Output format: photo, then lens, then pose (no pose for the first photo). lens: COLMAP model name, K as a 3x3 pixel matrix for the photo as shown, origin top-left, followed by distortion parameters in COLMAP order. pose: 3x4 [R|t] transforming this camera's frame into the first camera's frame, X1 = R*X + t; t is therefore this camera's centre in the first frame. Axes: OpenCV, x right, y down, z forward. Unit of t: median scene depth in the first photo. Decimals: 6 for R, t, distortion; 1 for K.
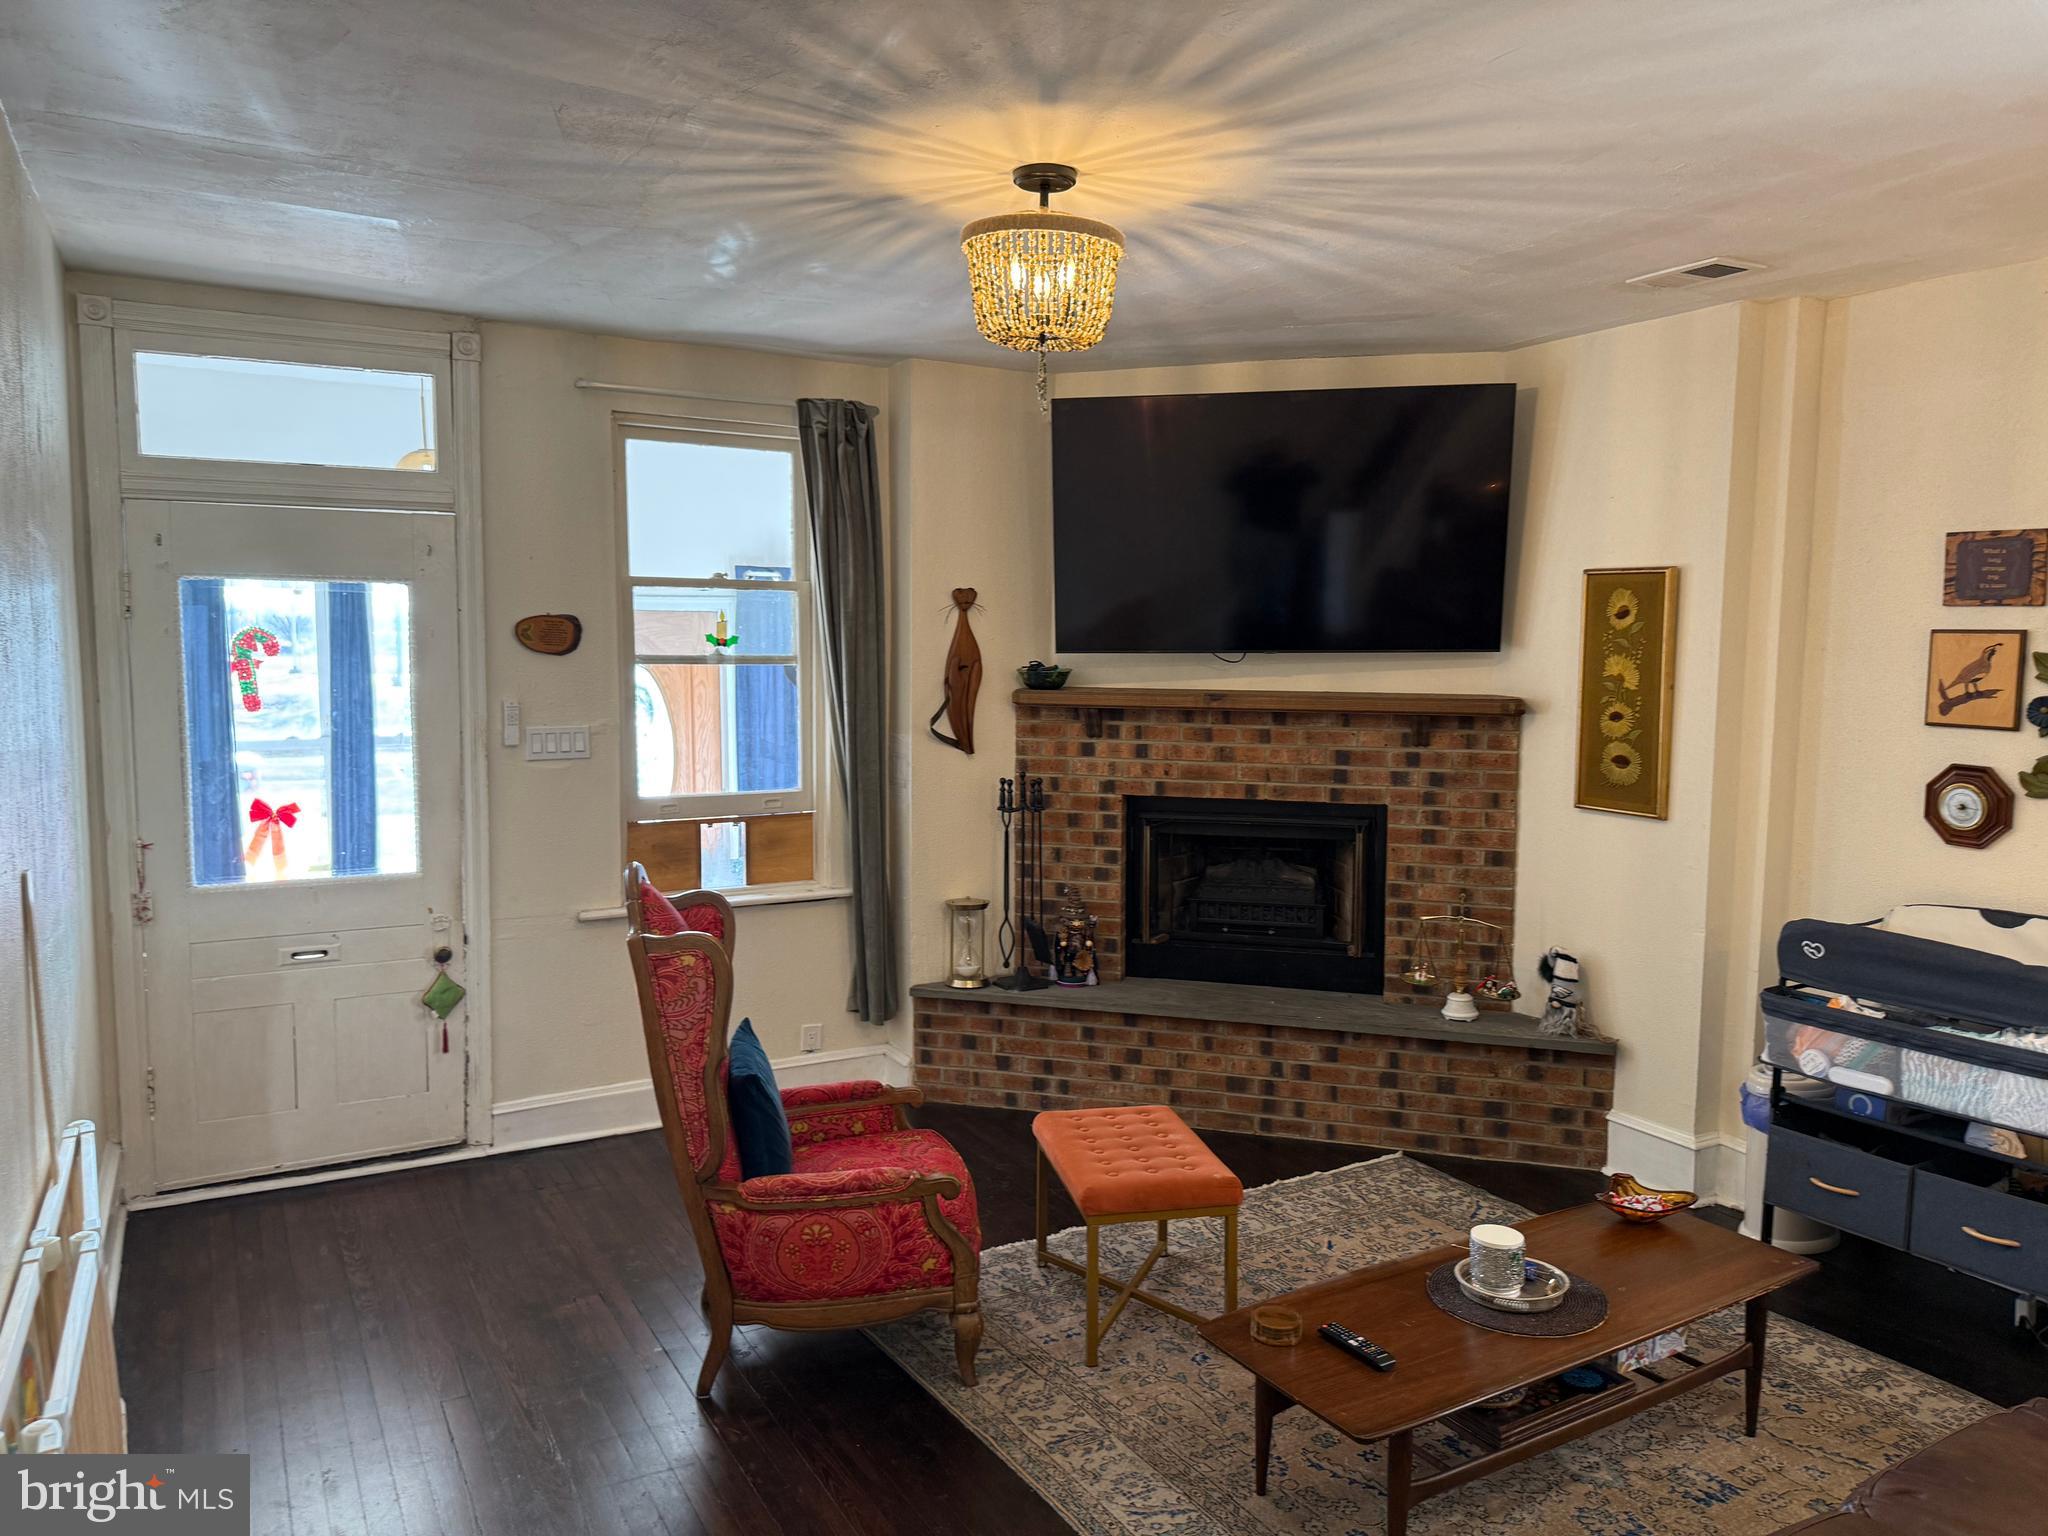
lens RADIAL K [[1453.3, 0, 1059.7], [0, 1453.3, 779.4], [0, 0, 1]] dist [0.086353, -0.106064]
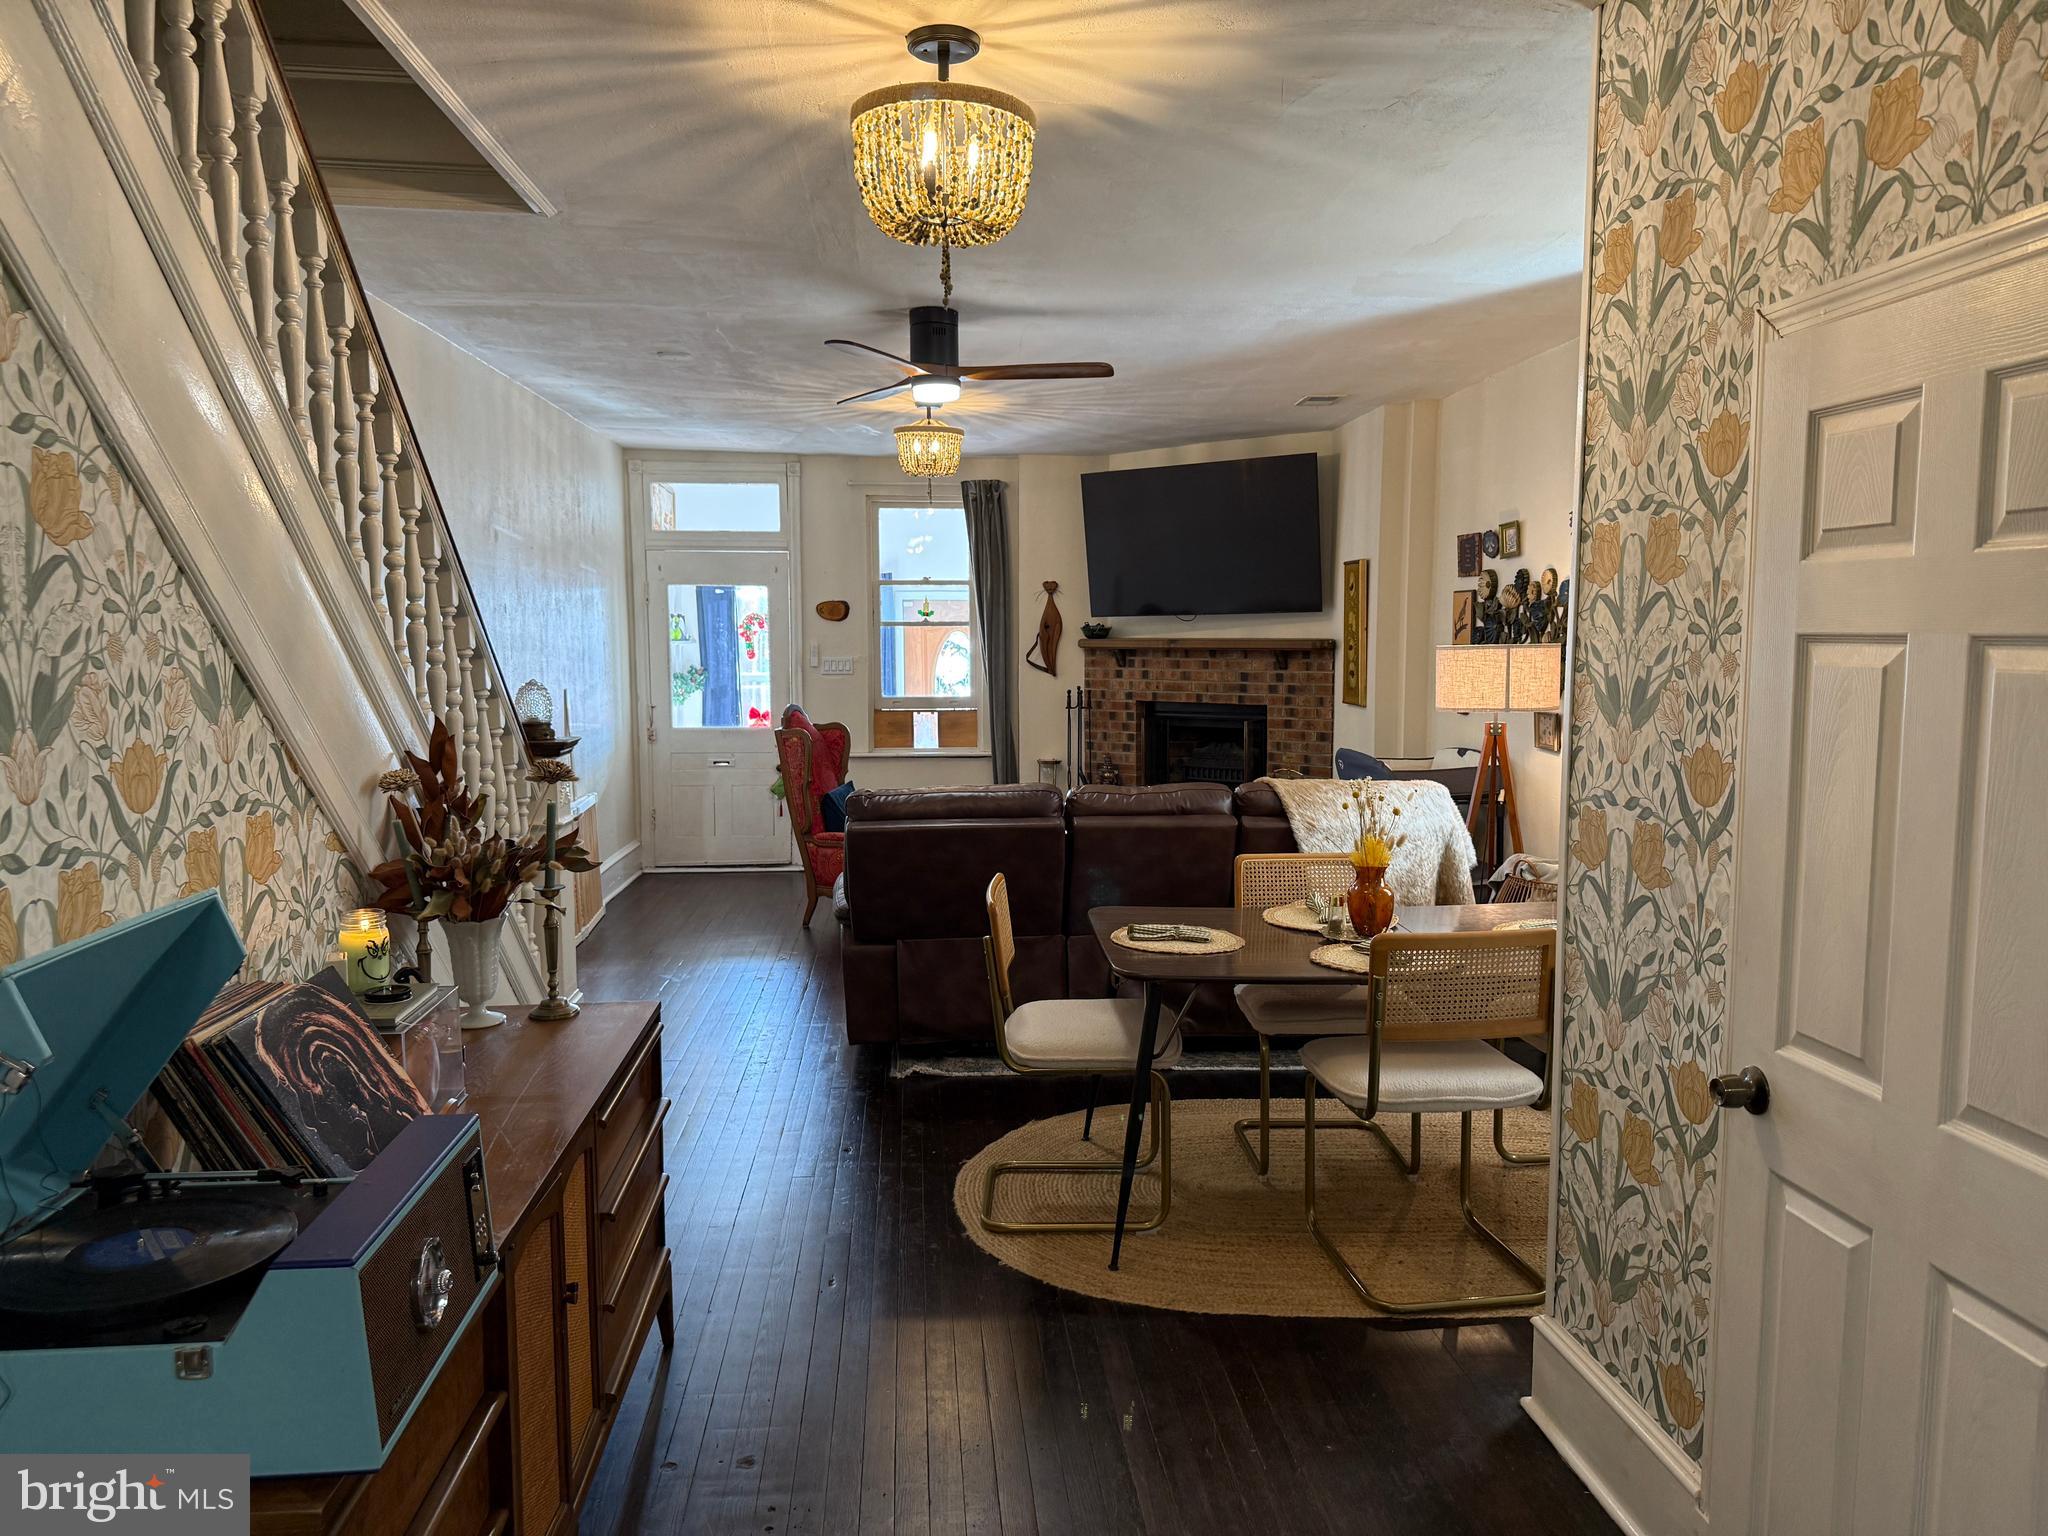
lens RADIAL K [[1434.1, 0, 1025.8], [0, 1434.1, 778.5], [0, 0, 1]] dist [0.096950, -0.150609]
pose [[0.904500, 0.034022, -0.425115, 0.666789], [-0.033756, 0.999397, 0.008161, 0.095769], [0.425136, 0.006969, 0.905102, -0.596418]]
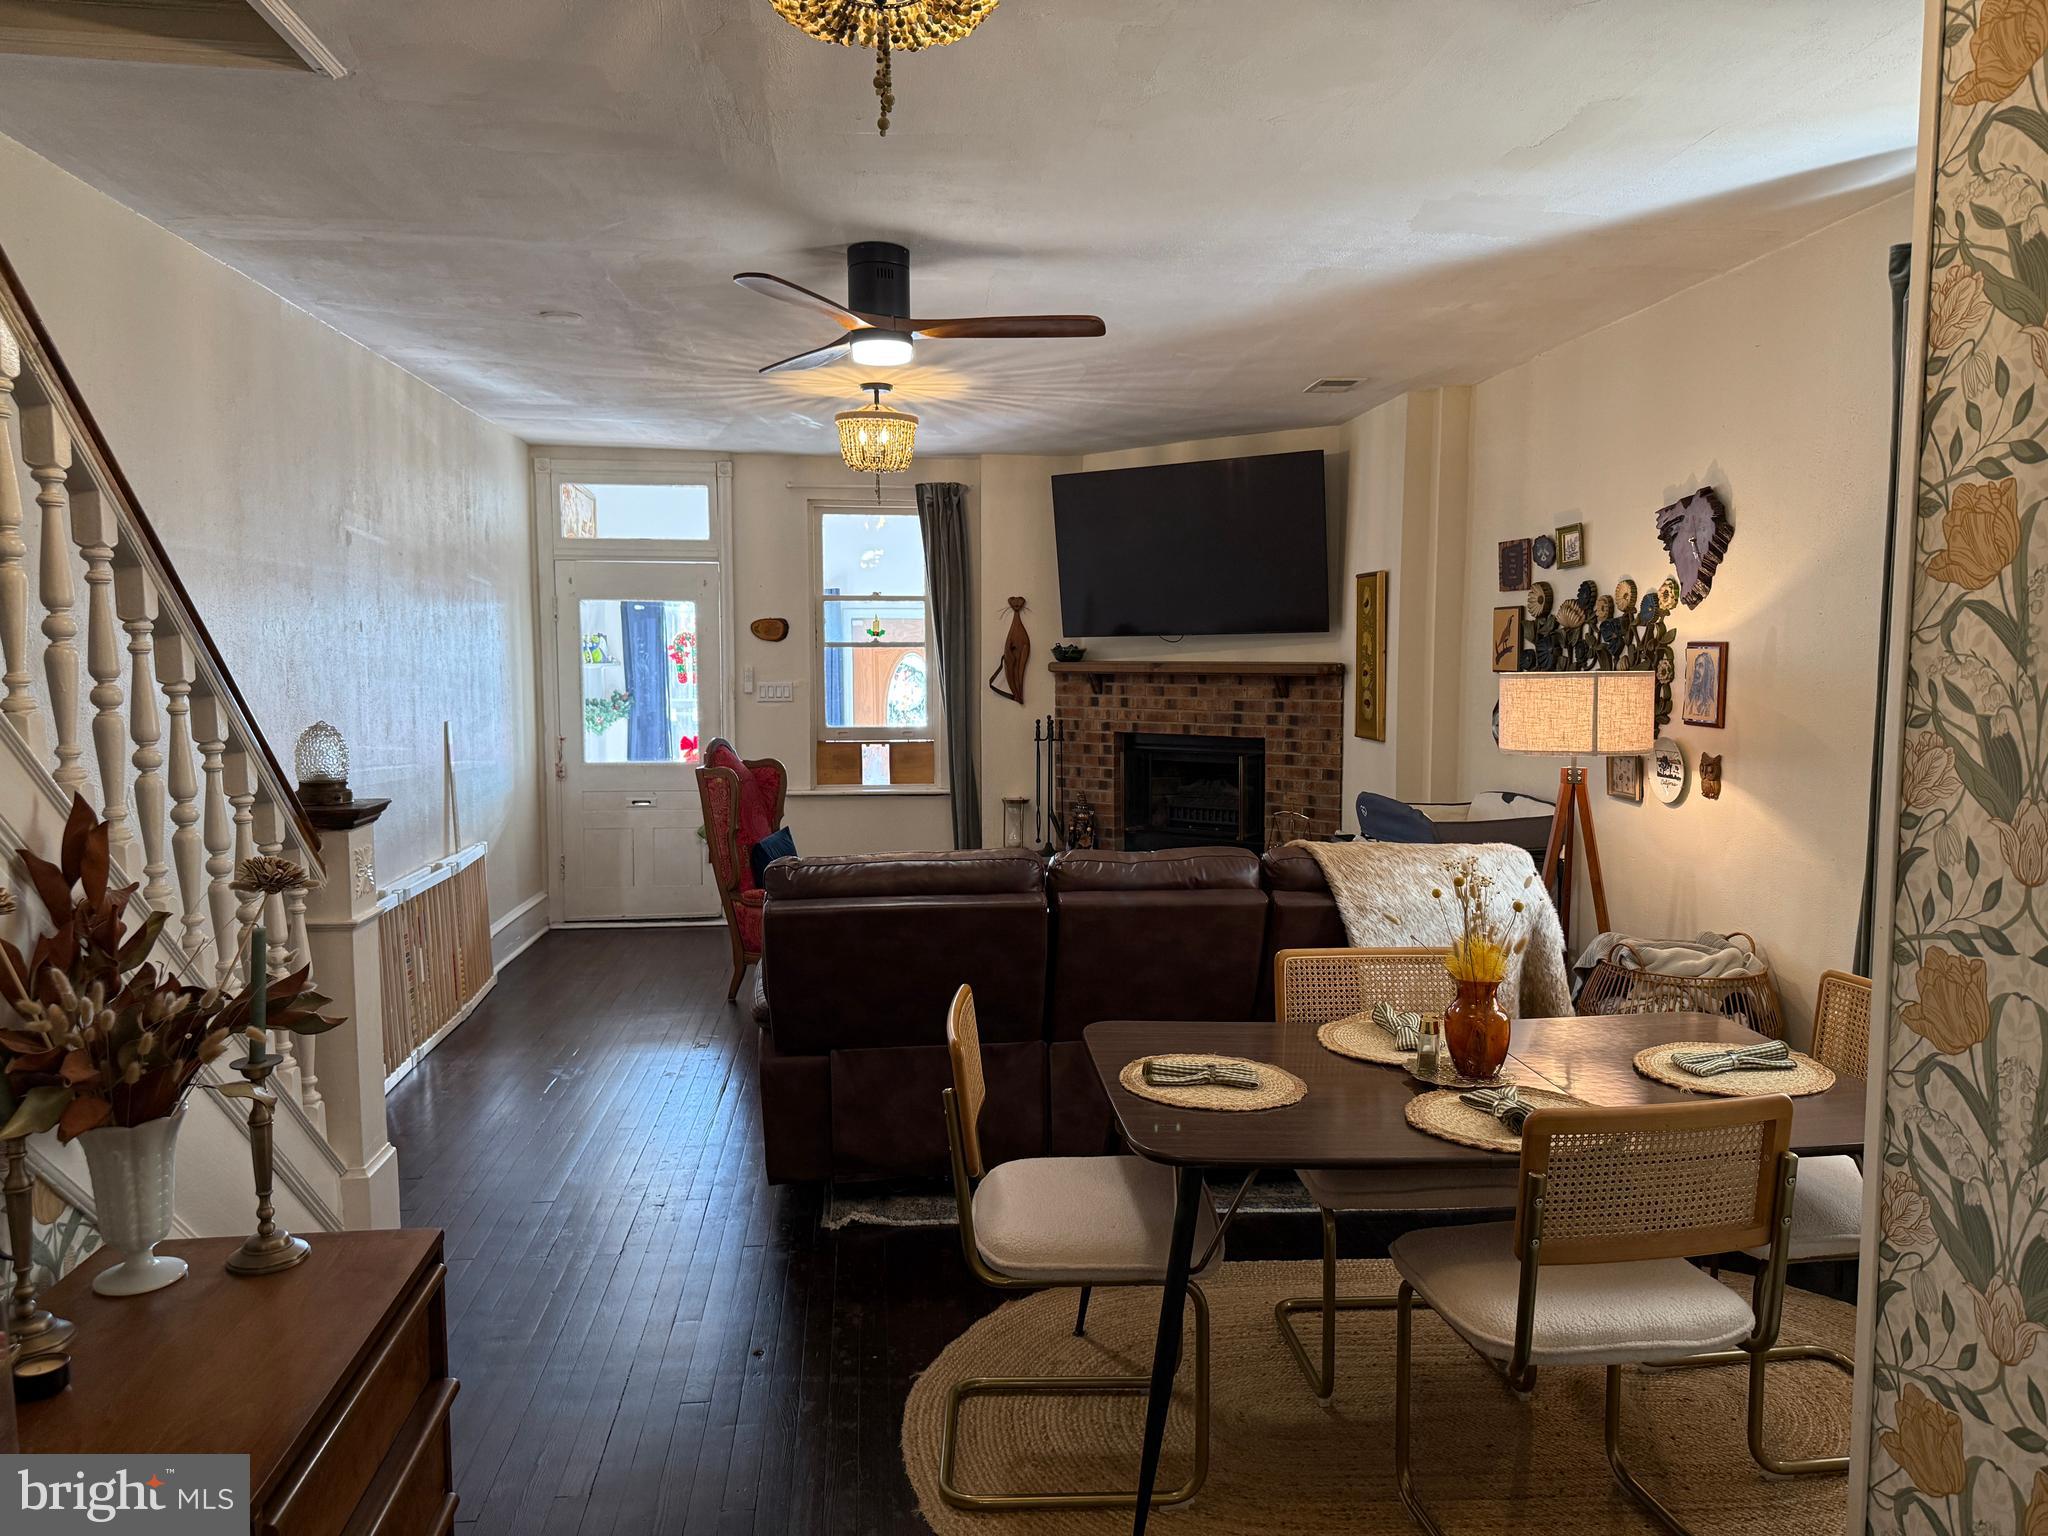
lens RADIAL K [[1434.1, 0, 1025.8], [0, 1434.1, 778.5], [0, 0, 1]] dist [0.096950, -0.150609]
pose [[0.917008, 0.026632, -0.397979, 0.570533], [-0.032120, 0.999459, -0.007128, 0.074809], [0.397573, 0.019319, 0.917367, -0.410600]]
